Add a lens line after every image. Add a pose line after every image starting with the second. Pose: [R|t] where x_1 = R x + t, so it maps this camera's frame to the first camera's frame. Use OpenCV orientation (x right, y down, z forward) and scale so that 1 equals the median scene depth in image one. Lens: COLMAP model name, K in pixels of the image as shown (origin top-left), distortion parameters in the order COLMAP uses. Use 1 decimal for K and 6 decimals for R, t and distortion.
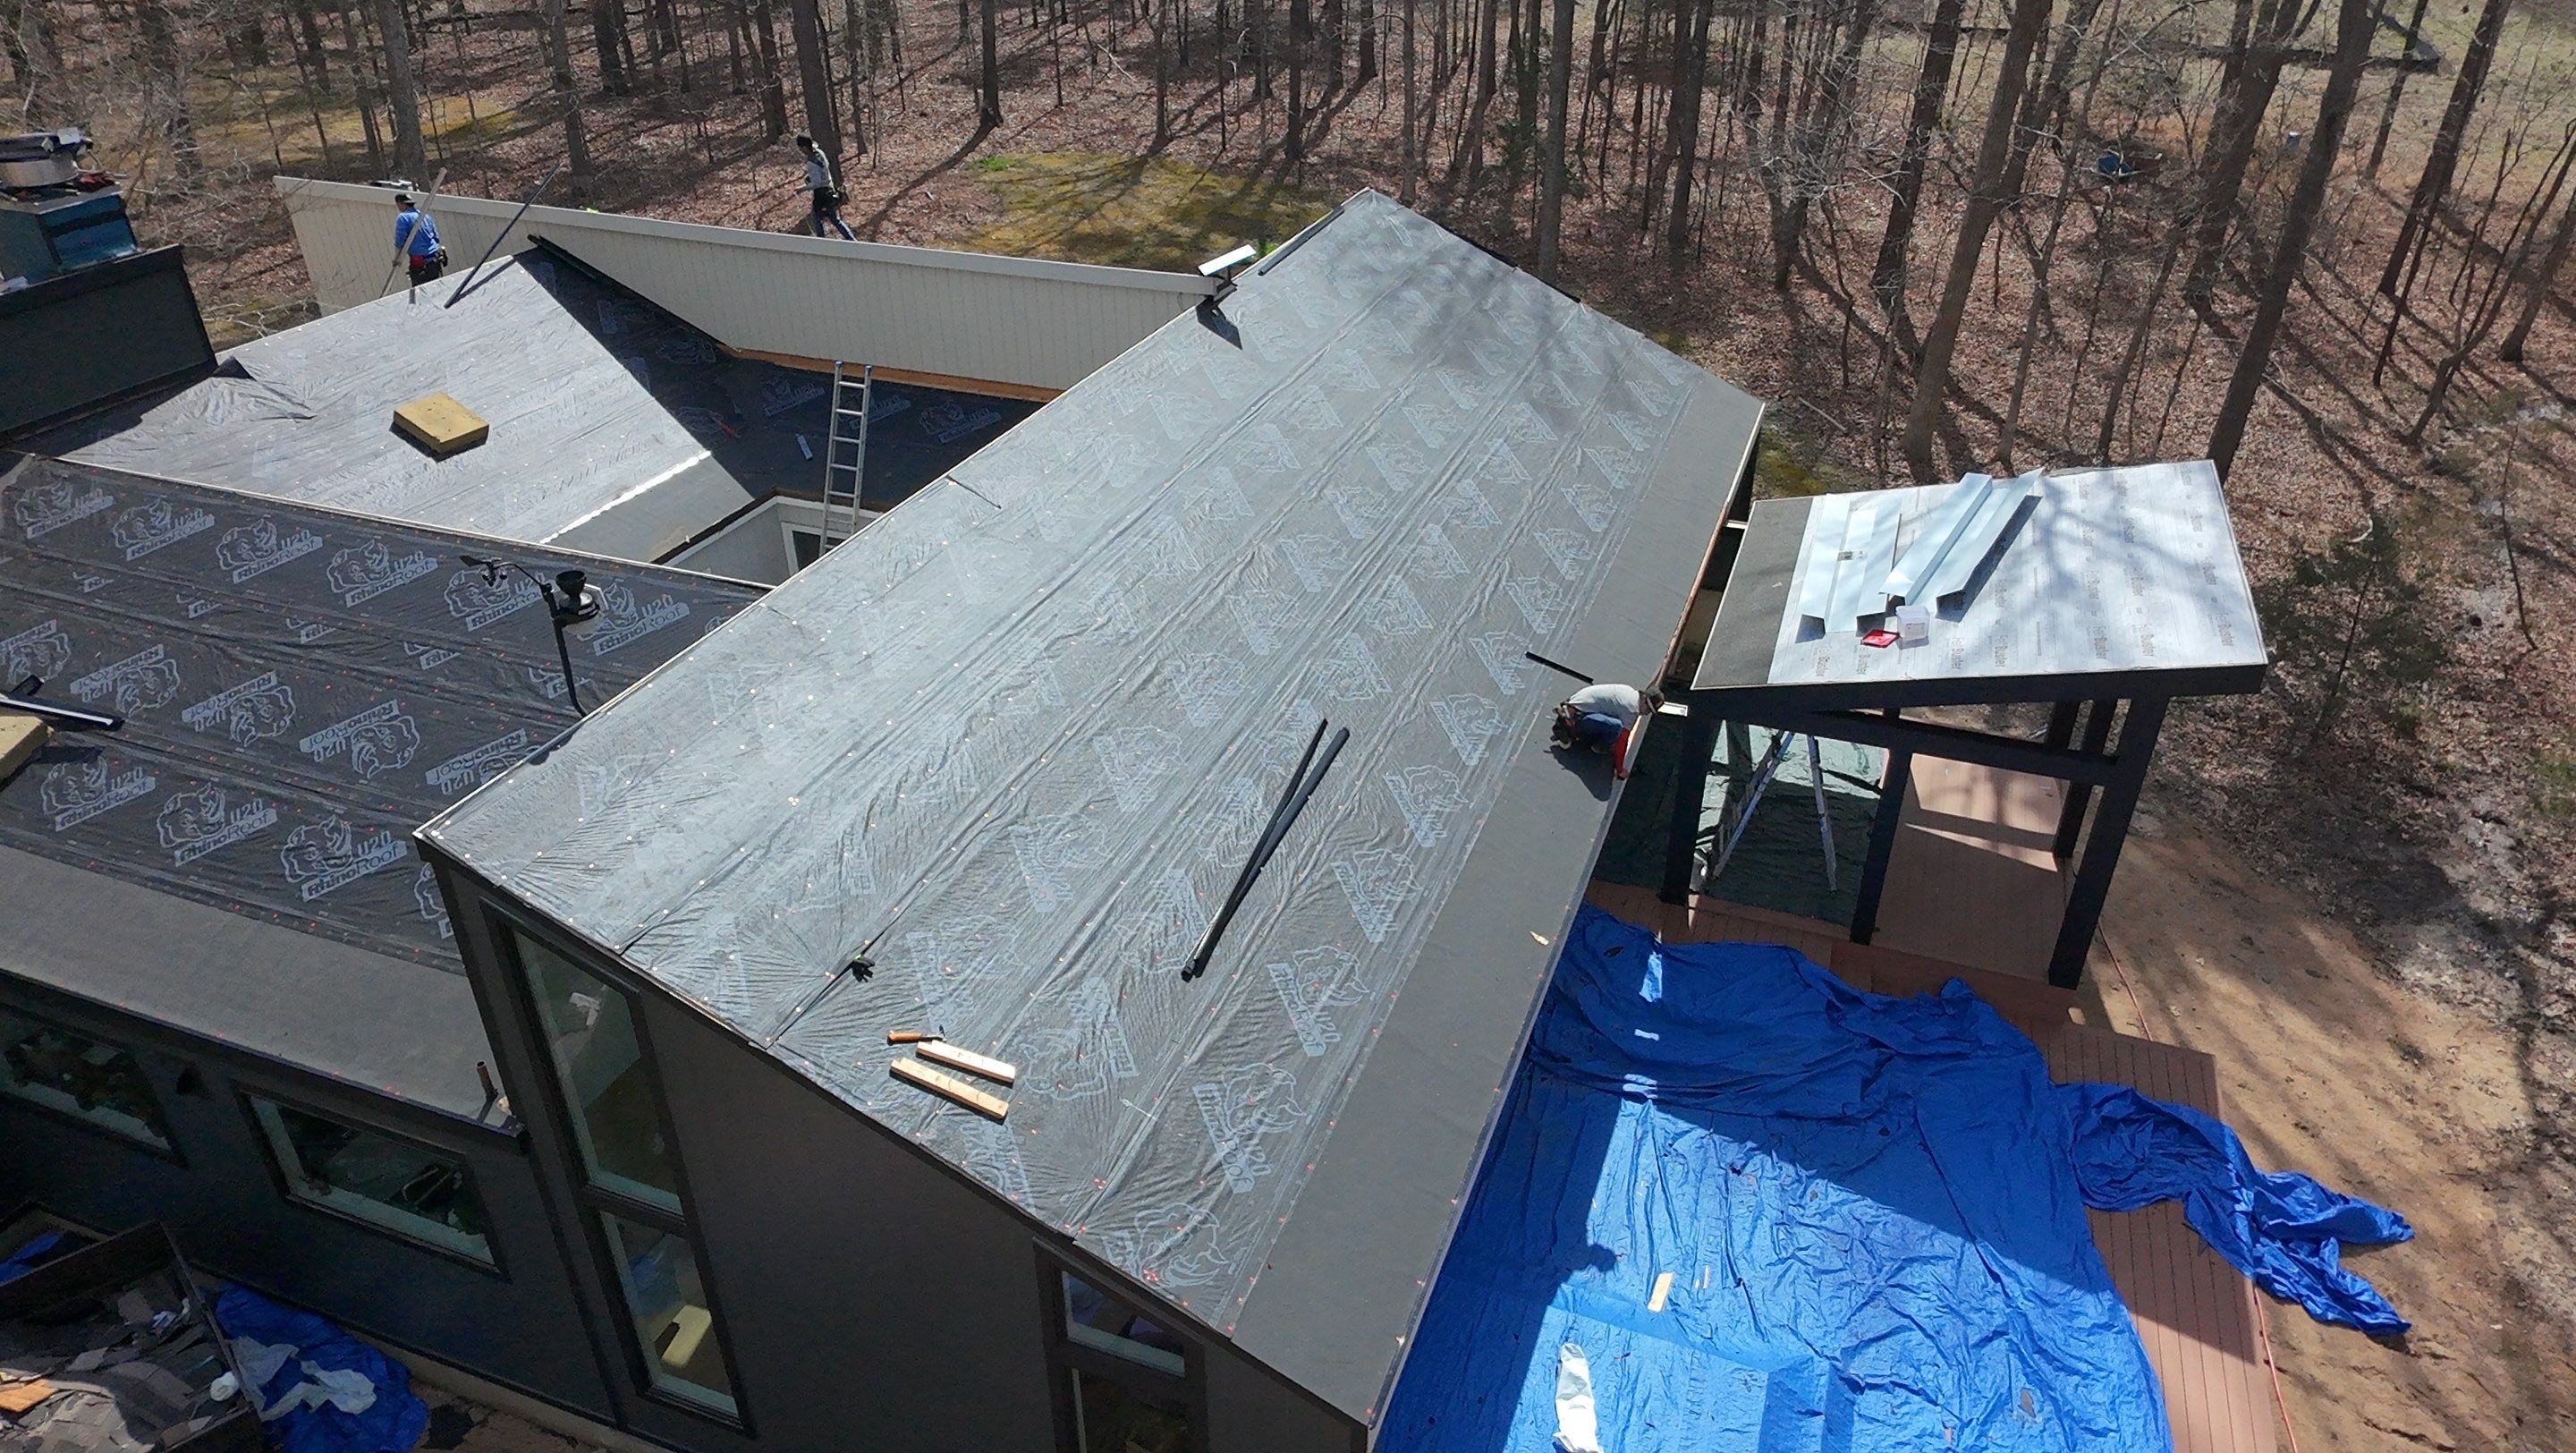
lens RADIAL K [[1637.0, 0, 1287.0], [0, 1637.0, 721.5], [0, 0, 1]] dist [-0.000030, 0.001232]
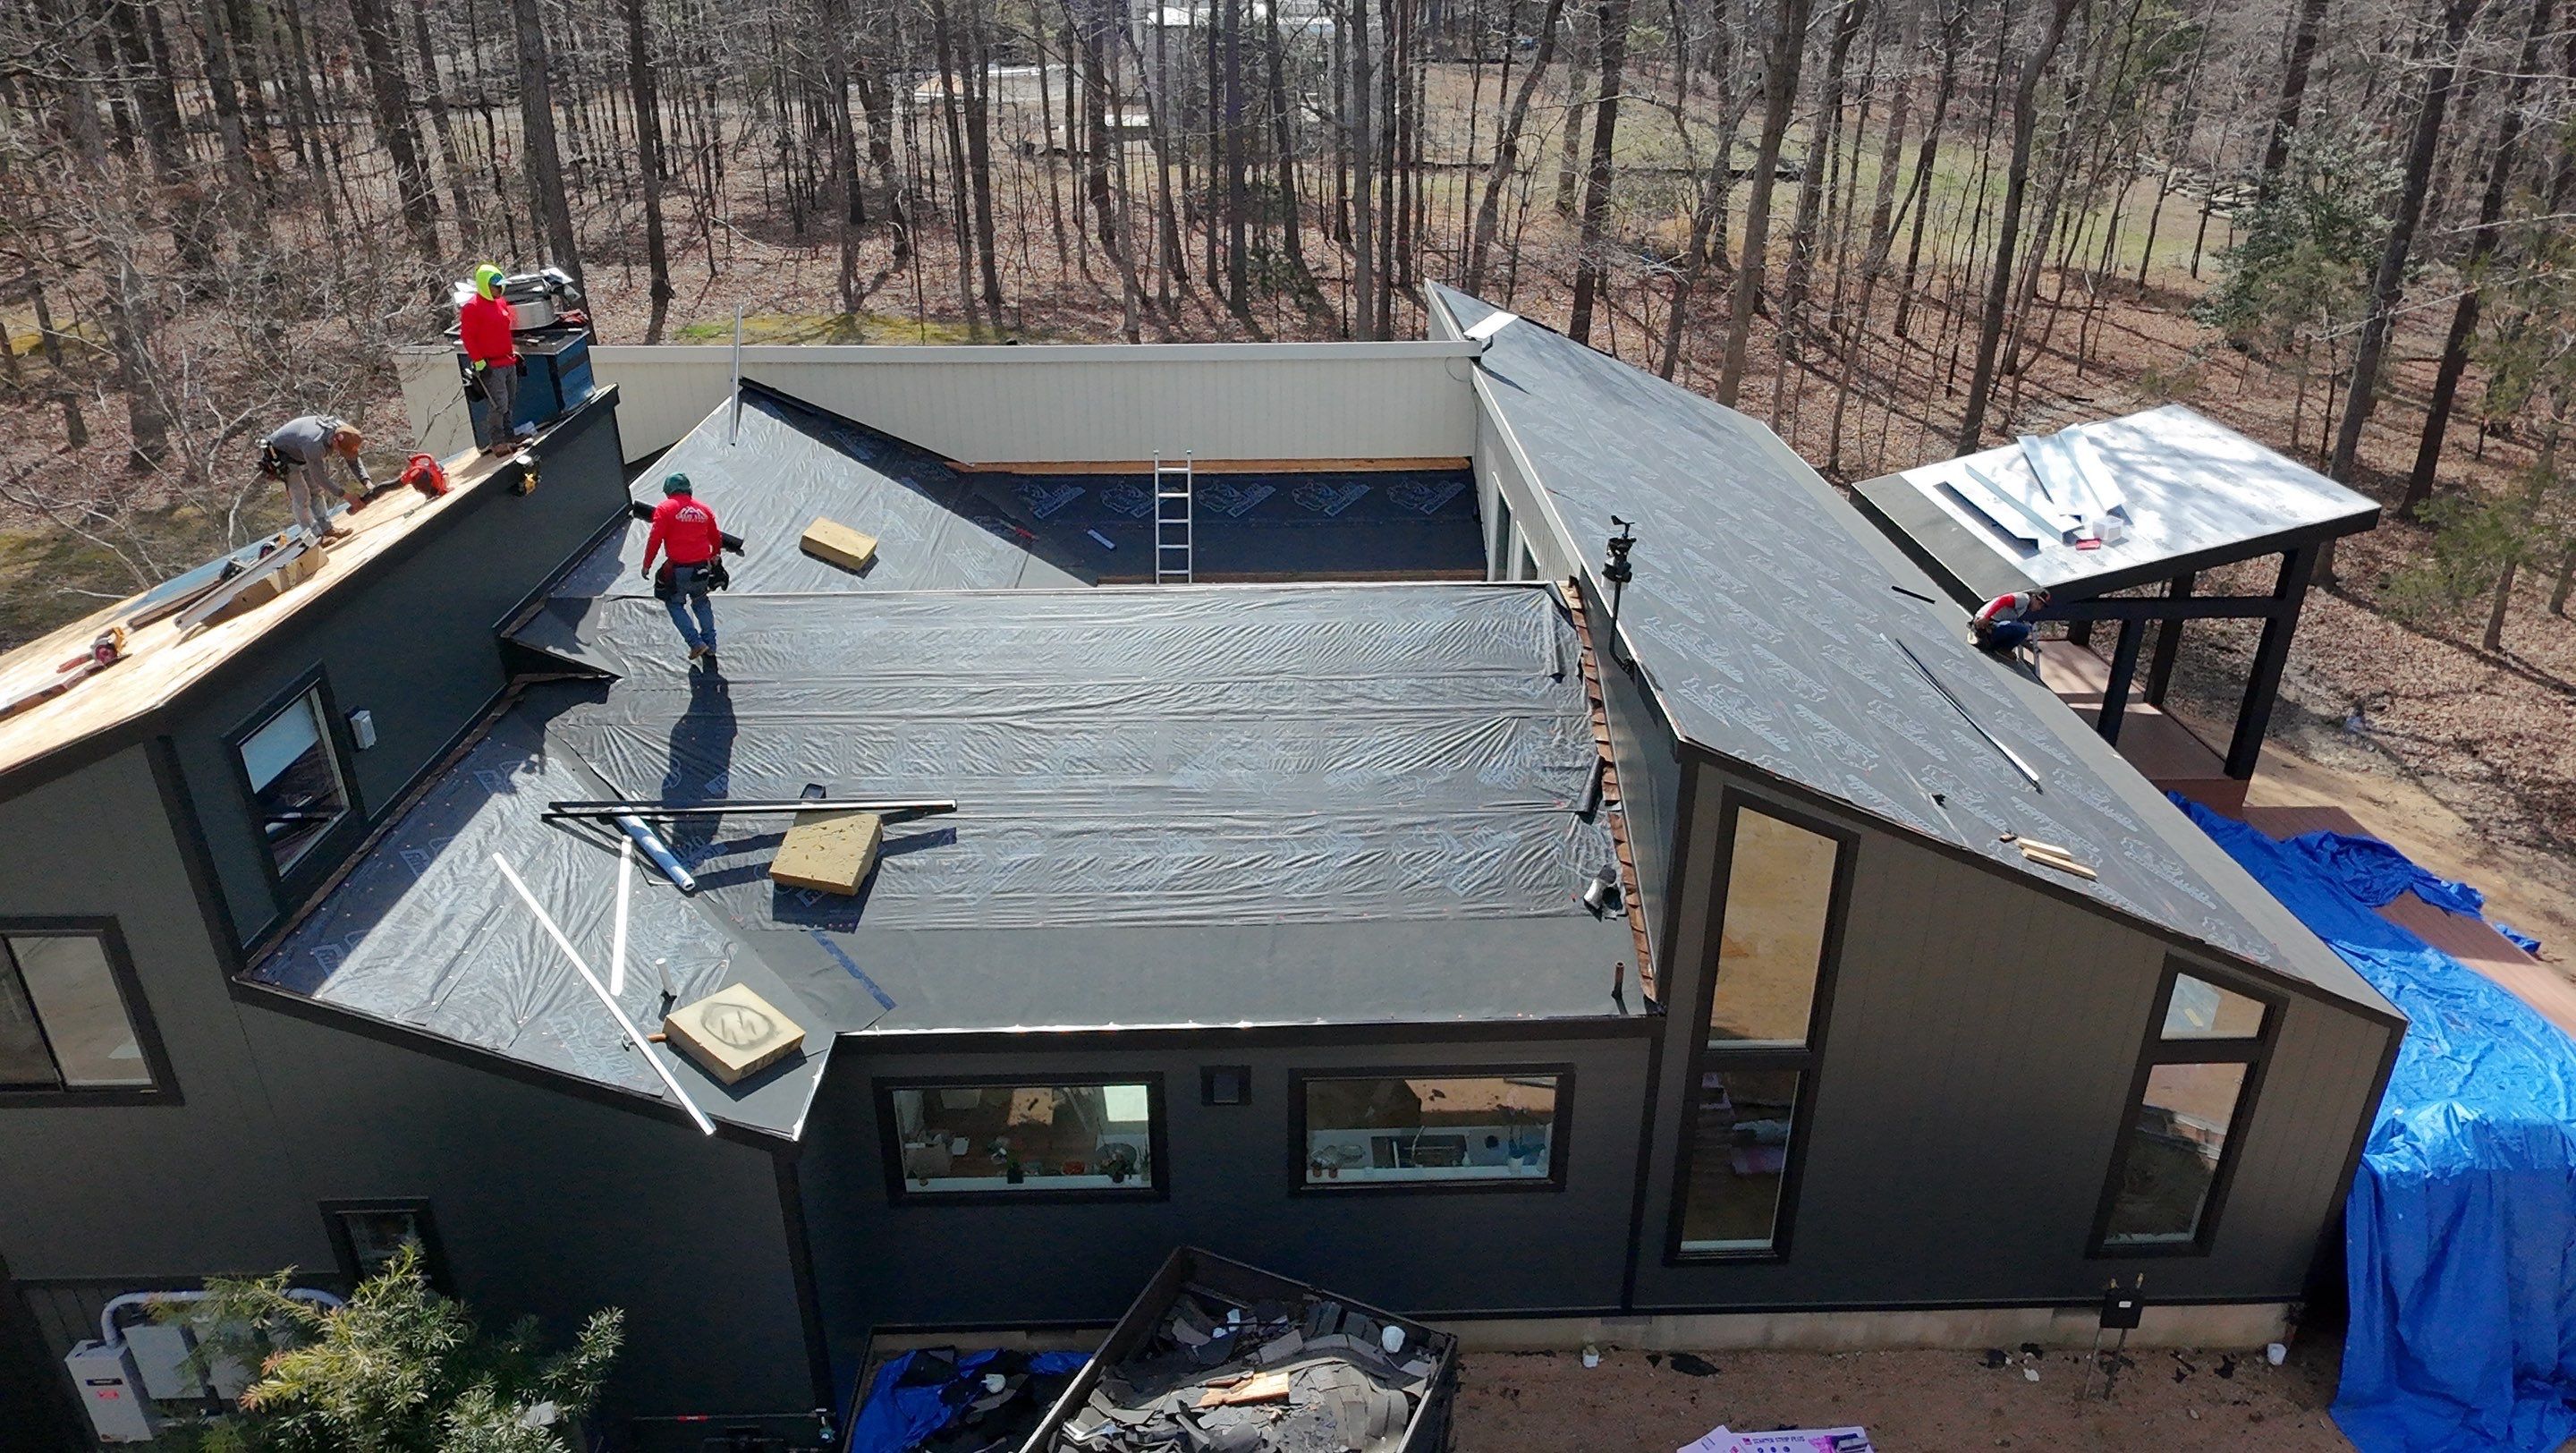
lens RADIAL K [[1637.0, 0, 1285.0], [0, 1637.0, 741.4], [0, 0, 1]] dist [-0.000030, 0.001232]
pose [[0.925681, -0.167165, 0.339368, -0.721425], [0.194602, 0.979696, -0.048234, 0.043615], [-0.324414, 0.110691, 0.939416, -0.019828]]
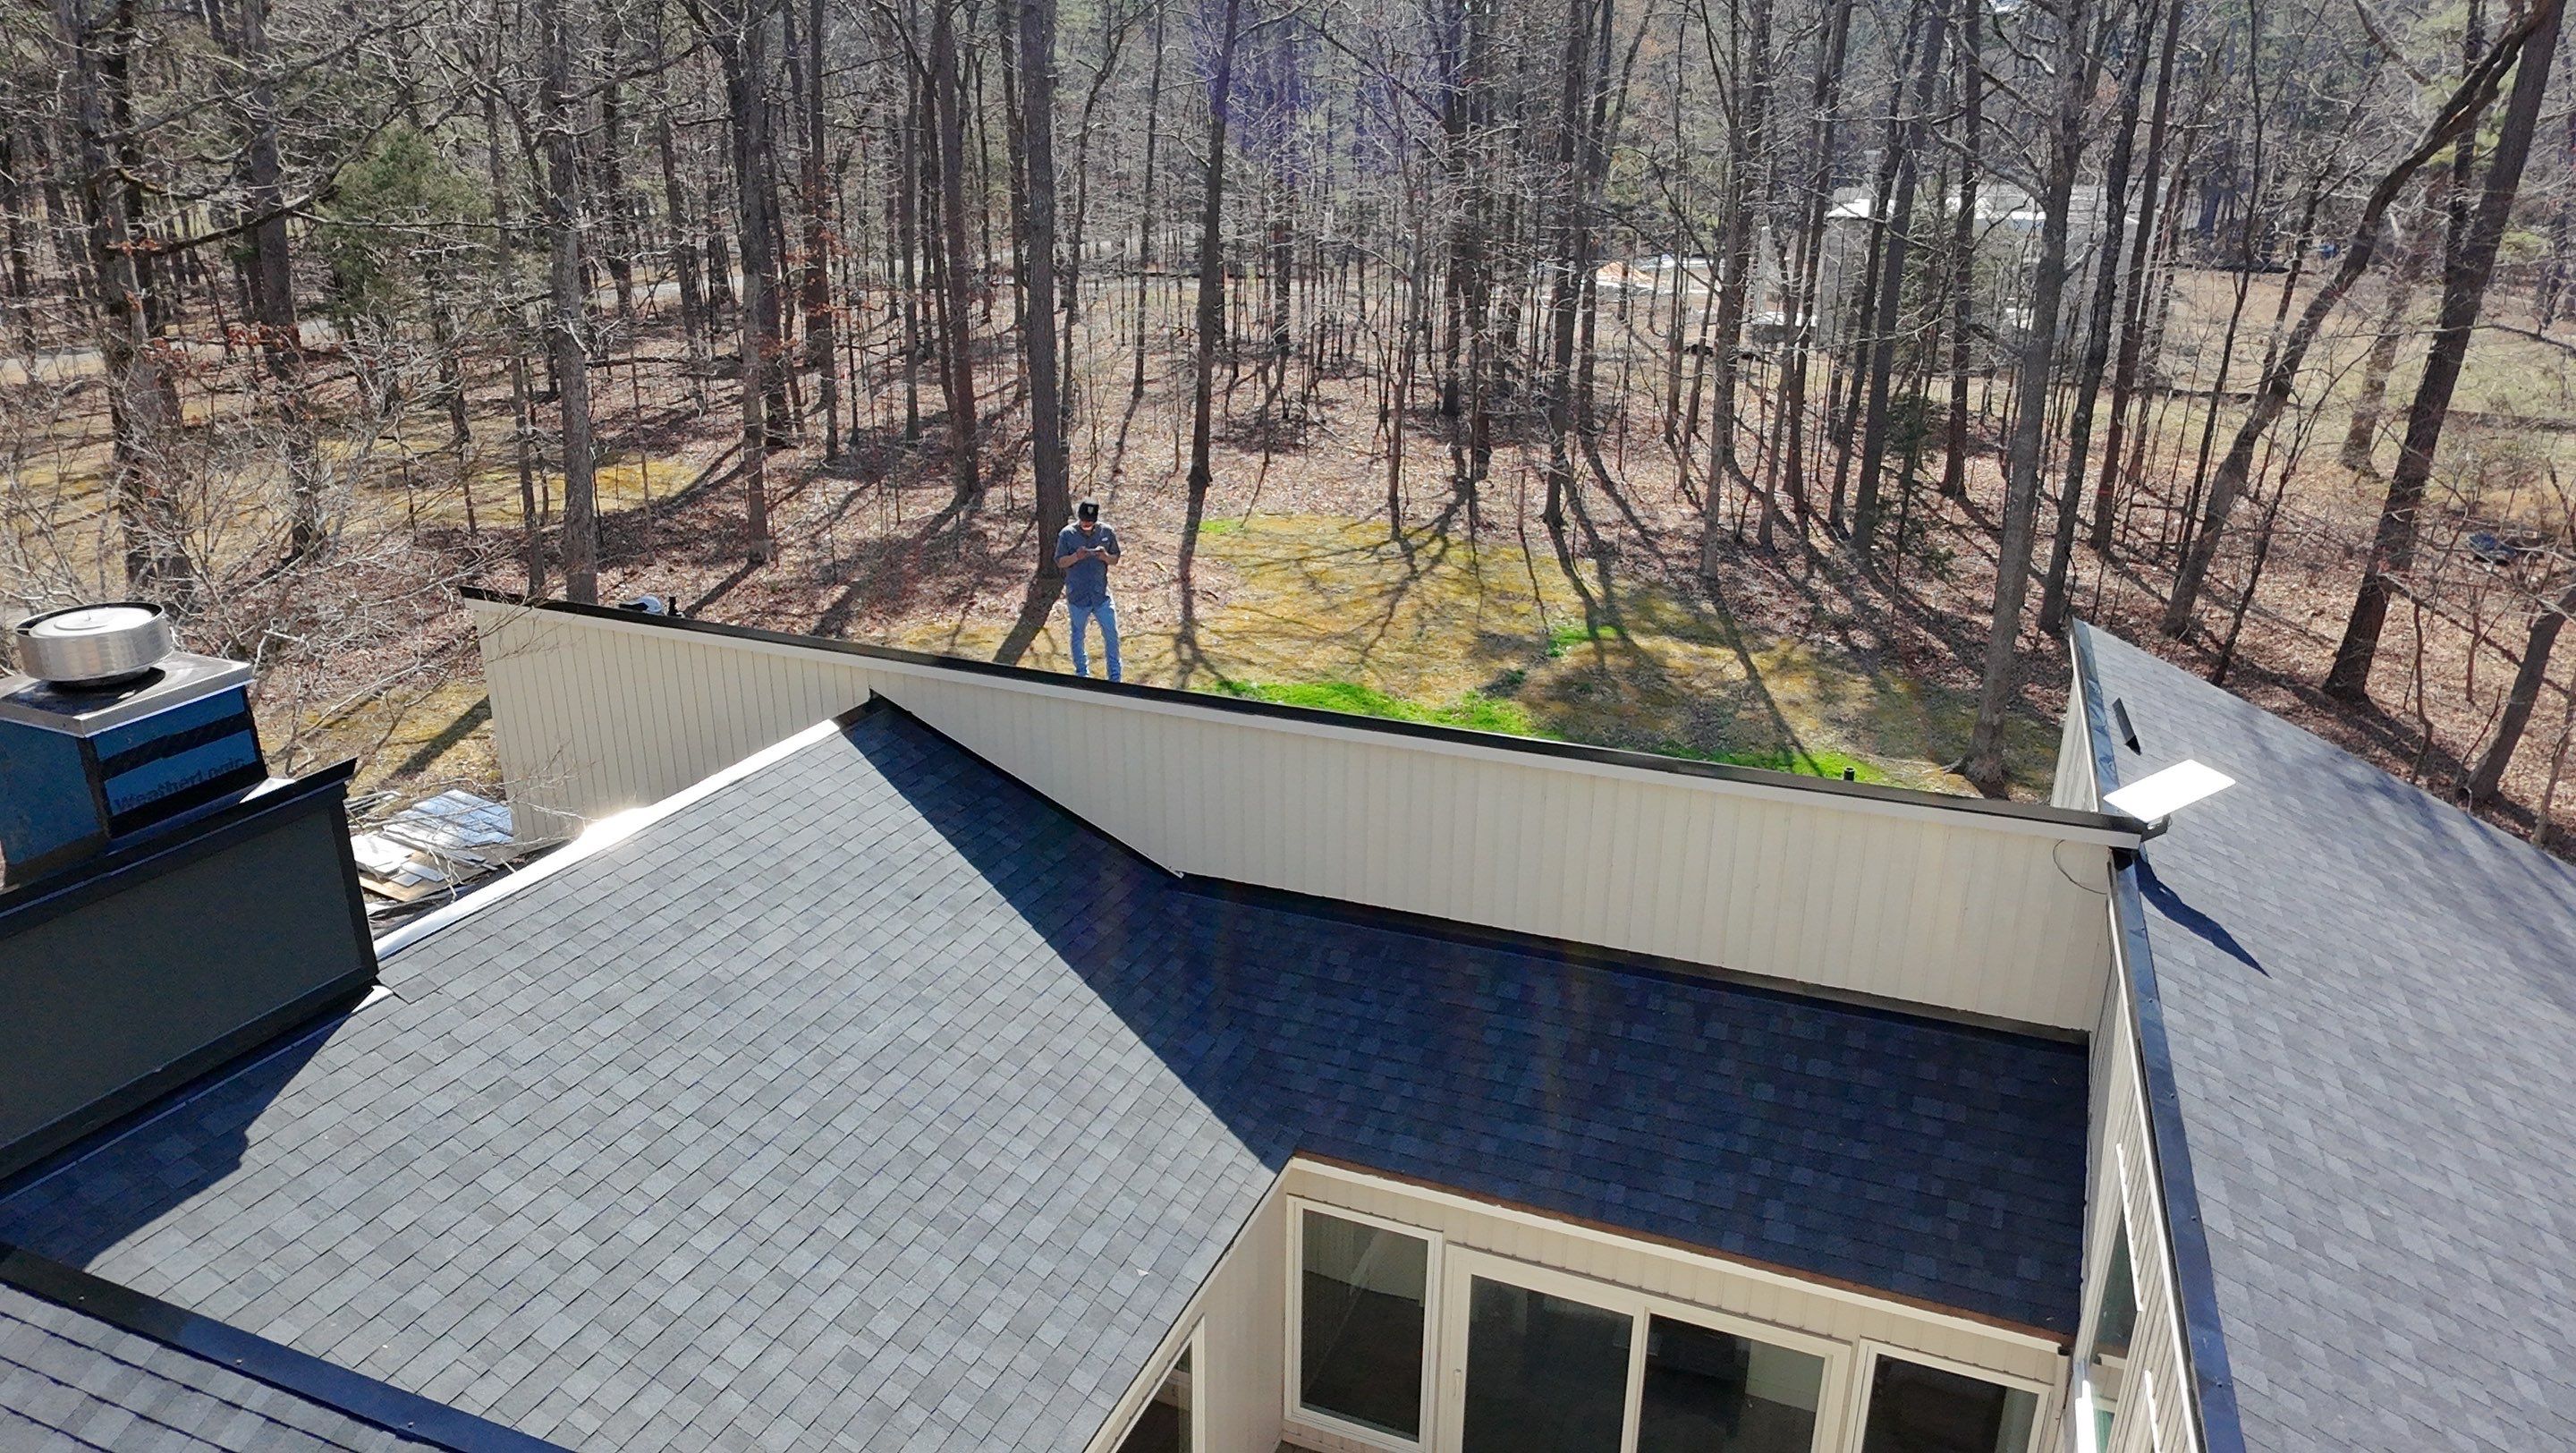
lens RADIAL K [[1637.0, 0, 1281.7], [0, 1637.0, 729.8], [0, 0, 1]] dist [-0.000030, 0.001232]
pose [[0.999627, 0.014161, -0.023340, -0.381587], [-0.018320, 0.981818, -0.188940, -0.221880], [0.020240, 0.189297, 0.981711, 0.511140]]
